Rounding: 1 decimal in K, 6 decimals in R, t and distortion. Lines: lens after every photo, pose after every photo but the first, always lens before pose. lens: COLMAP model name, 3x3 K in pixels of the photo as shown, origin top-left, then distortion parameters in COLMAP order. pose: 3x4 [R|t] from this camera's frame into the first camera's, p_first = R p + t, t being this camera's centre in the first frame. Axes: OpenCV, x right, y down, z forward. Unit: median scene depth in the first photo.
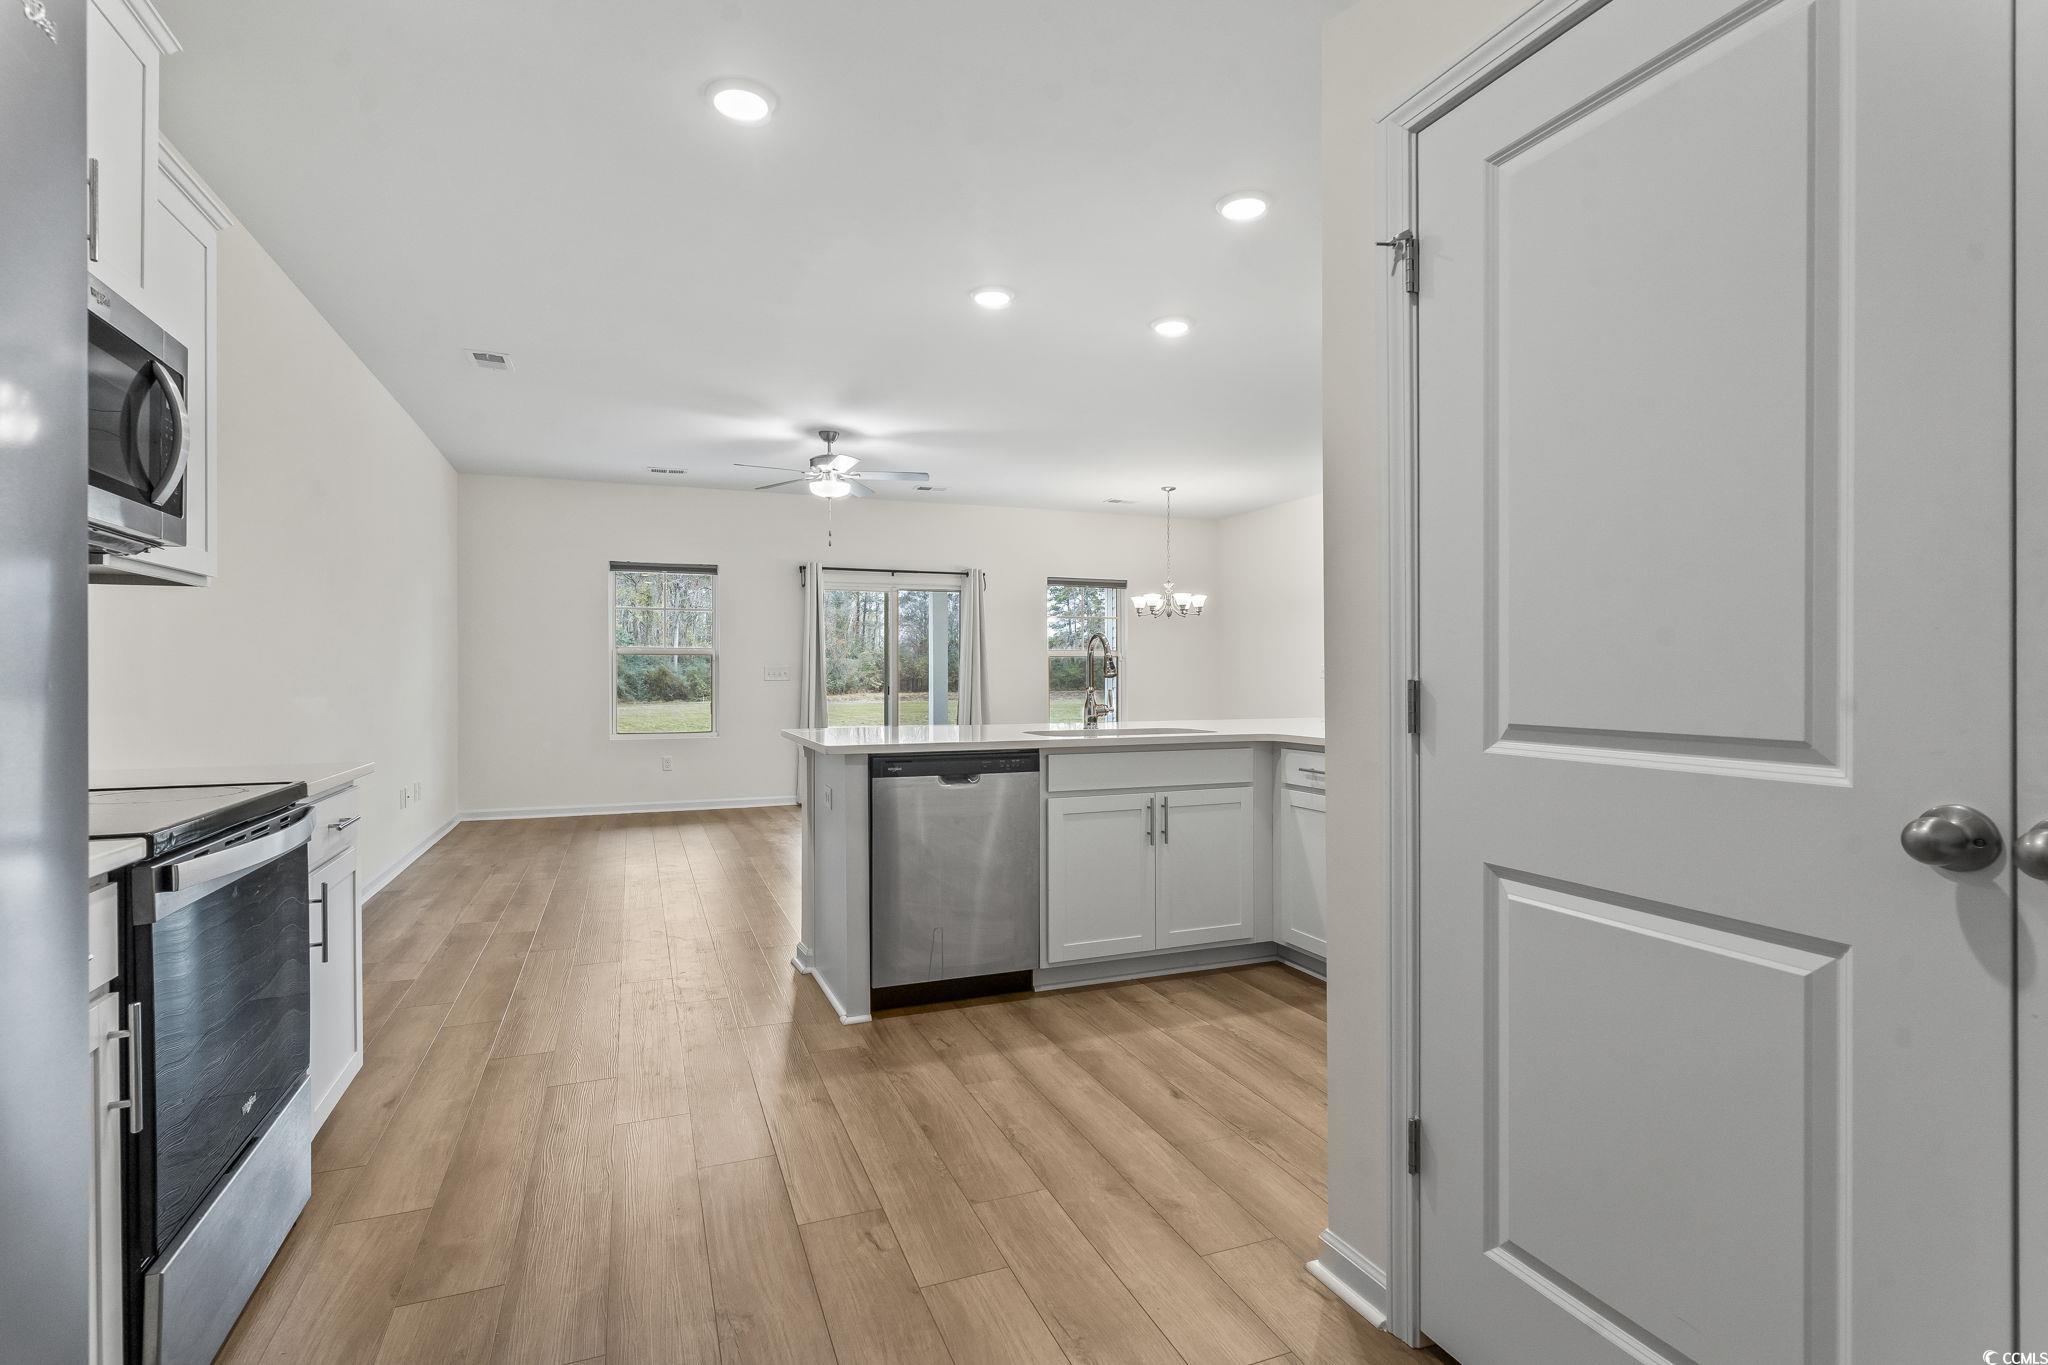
lens RADIAL K [[978.4, 0, 1019.2], [0, 978.4, 667.4], [0, 0, 1]] dist [-0.000014, -0.000225]
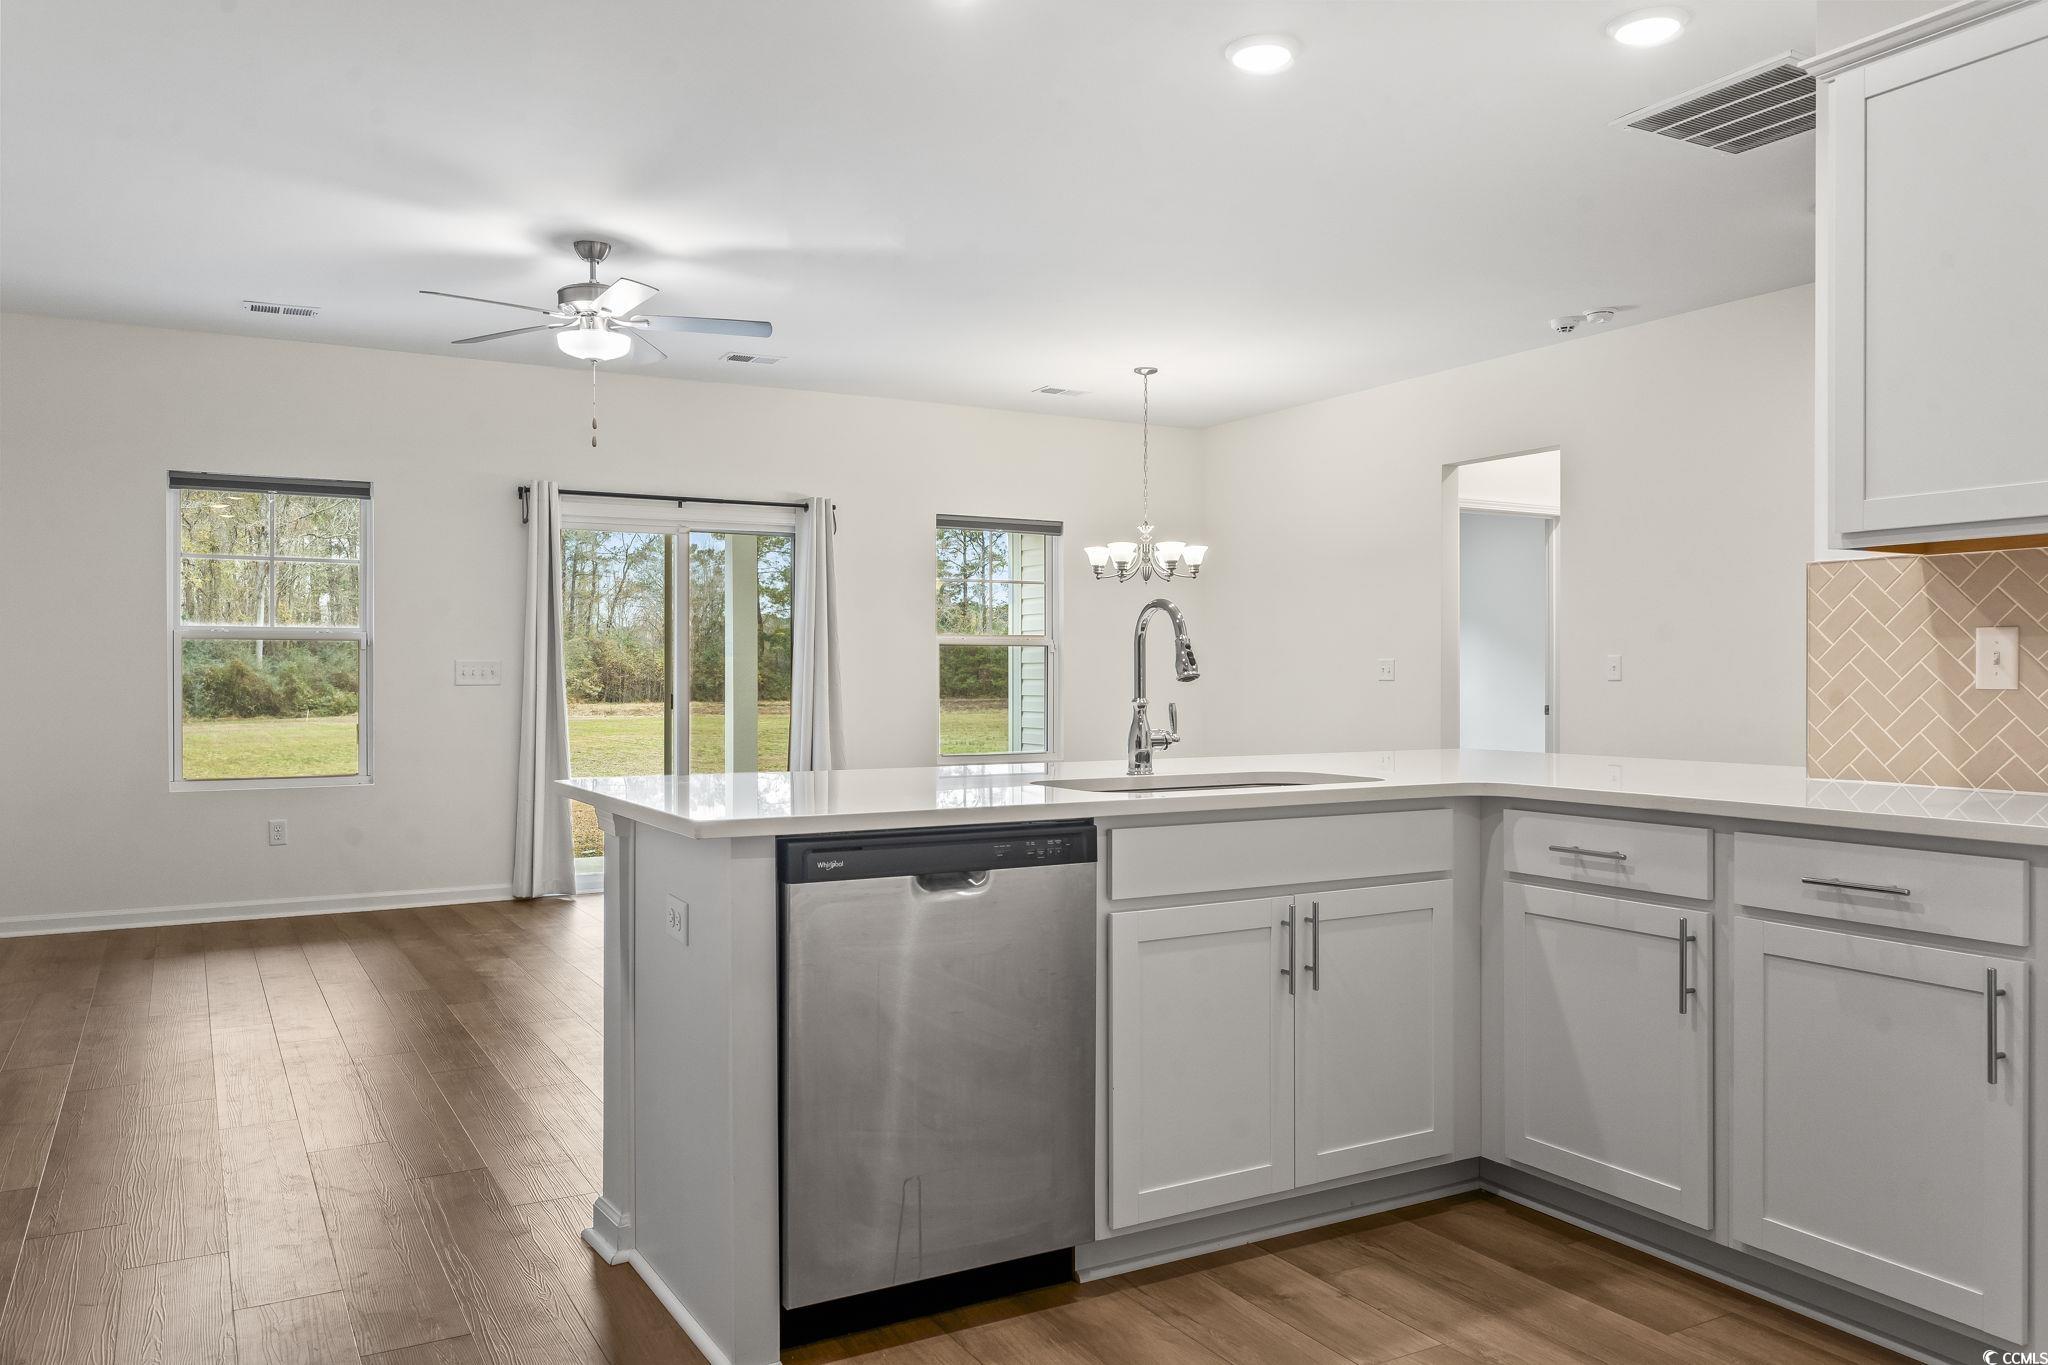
lens RADIAL K [[1485.8, 0, 1023.3], [0, 1485.8, 665.6], [0, 0, 1]] dist [0.002499, -0.004779]
pose [[0.990501, 0.001429, 0.137496, -0.104584], [-0.001587, 0.999998, 0.001038, 0.001538], [-0.137495, -0.001246, 0.990502, 0.187275]]
